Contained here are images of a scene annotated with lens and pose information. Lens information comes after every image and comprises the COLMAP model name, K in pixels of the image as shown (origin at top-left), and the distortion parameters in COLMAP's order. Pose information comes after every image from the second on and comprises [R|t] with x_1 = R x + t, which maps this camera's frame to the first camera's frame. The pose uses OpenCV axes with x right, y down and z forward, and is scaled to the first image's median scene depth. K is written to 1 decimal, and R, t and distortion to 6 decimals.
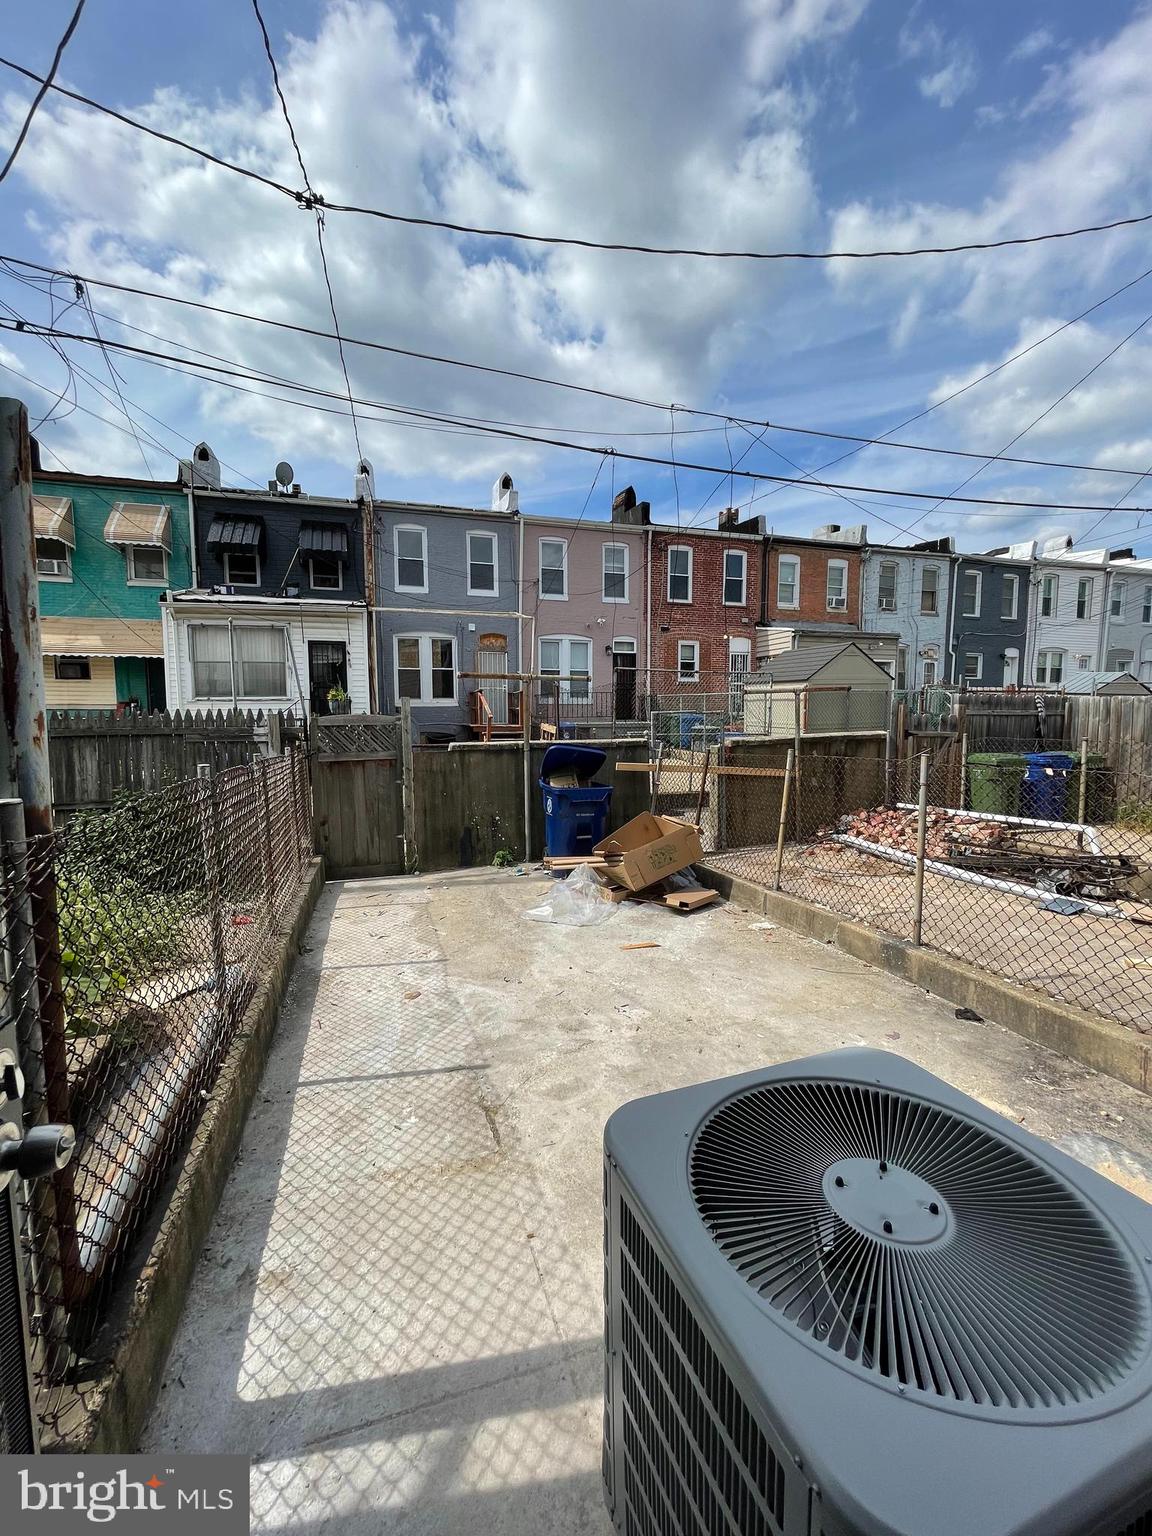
lens RADIAL K [[620.3, 0, 570.4], [0, 620.3, 762.5], [0, 0, 1]] dist [-0.011299, 0.006443]
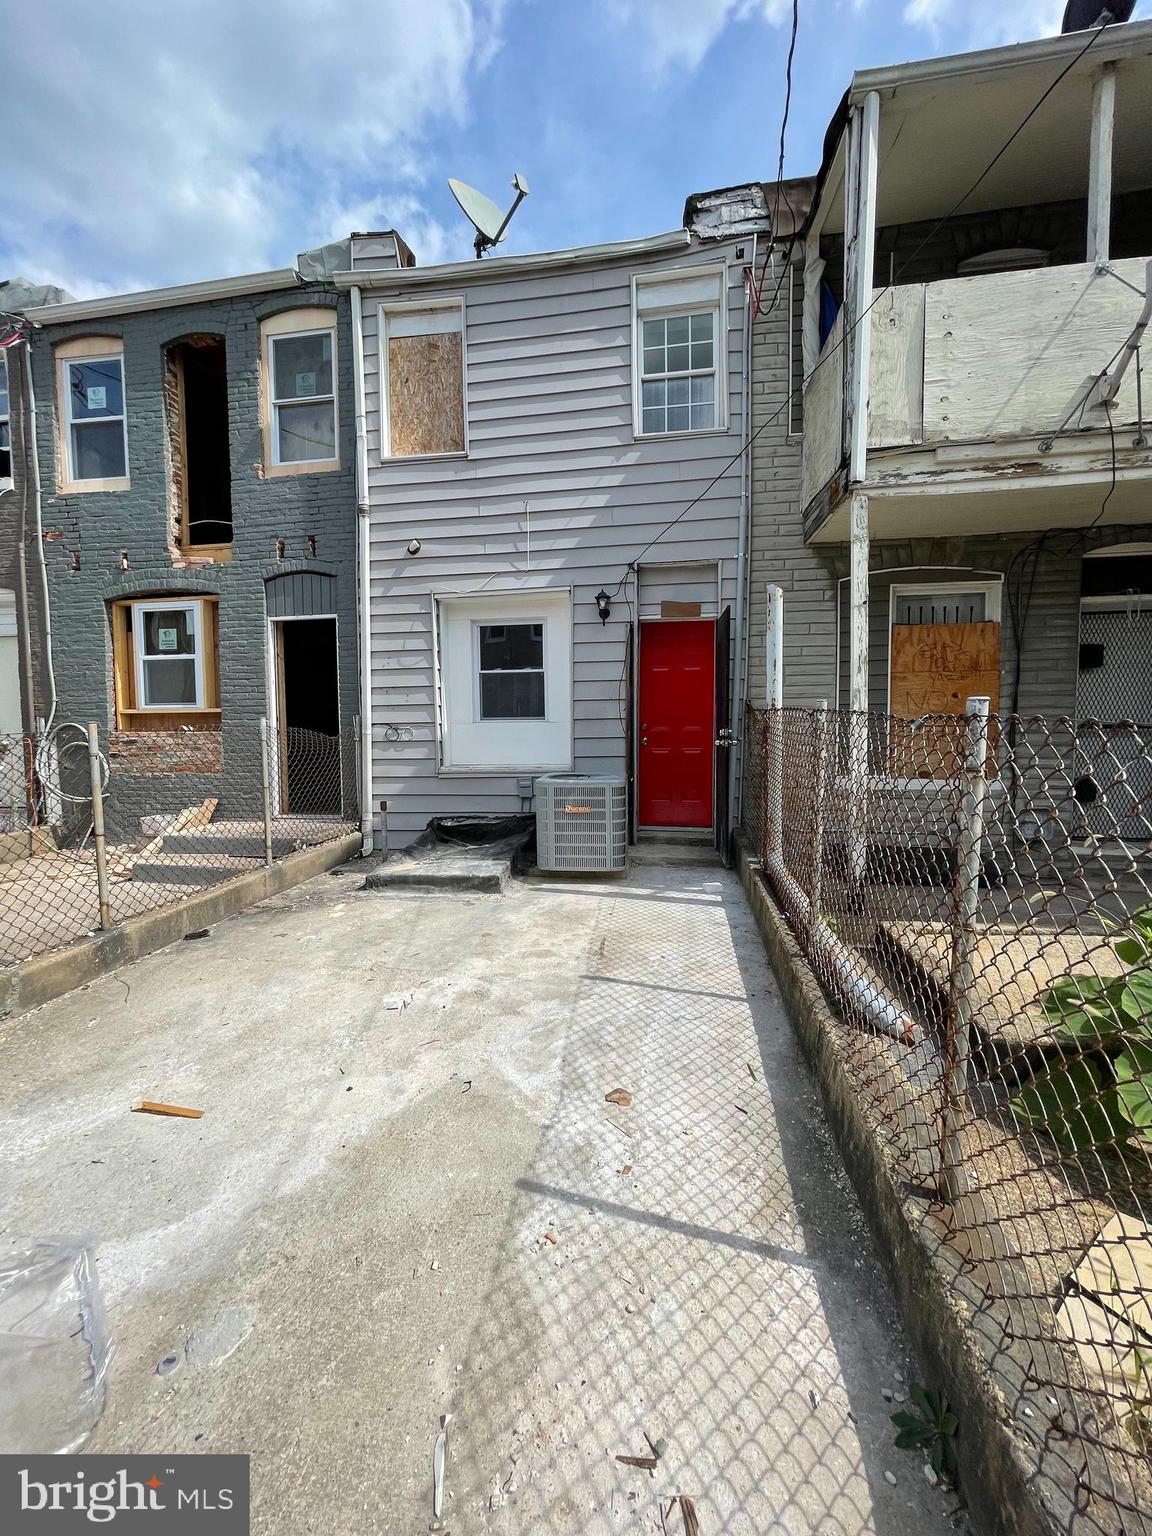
lens RADIAL K [[620.3, 0, 570.4], [0, 620.3, 762.5], [0, 0, 1]] dist [-0.011299, 0.006443]
pose [[-0.886999, -0.015428, 0.461514, -0.545830], [0.053715, 0.989209, 0.136306, -0.045913], [-0.458637, 0.145694, -0.876599, 1.680243]]
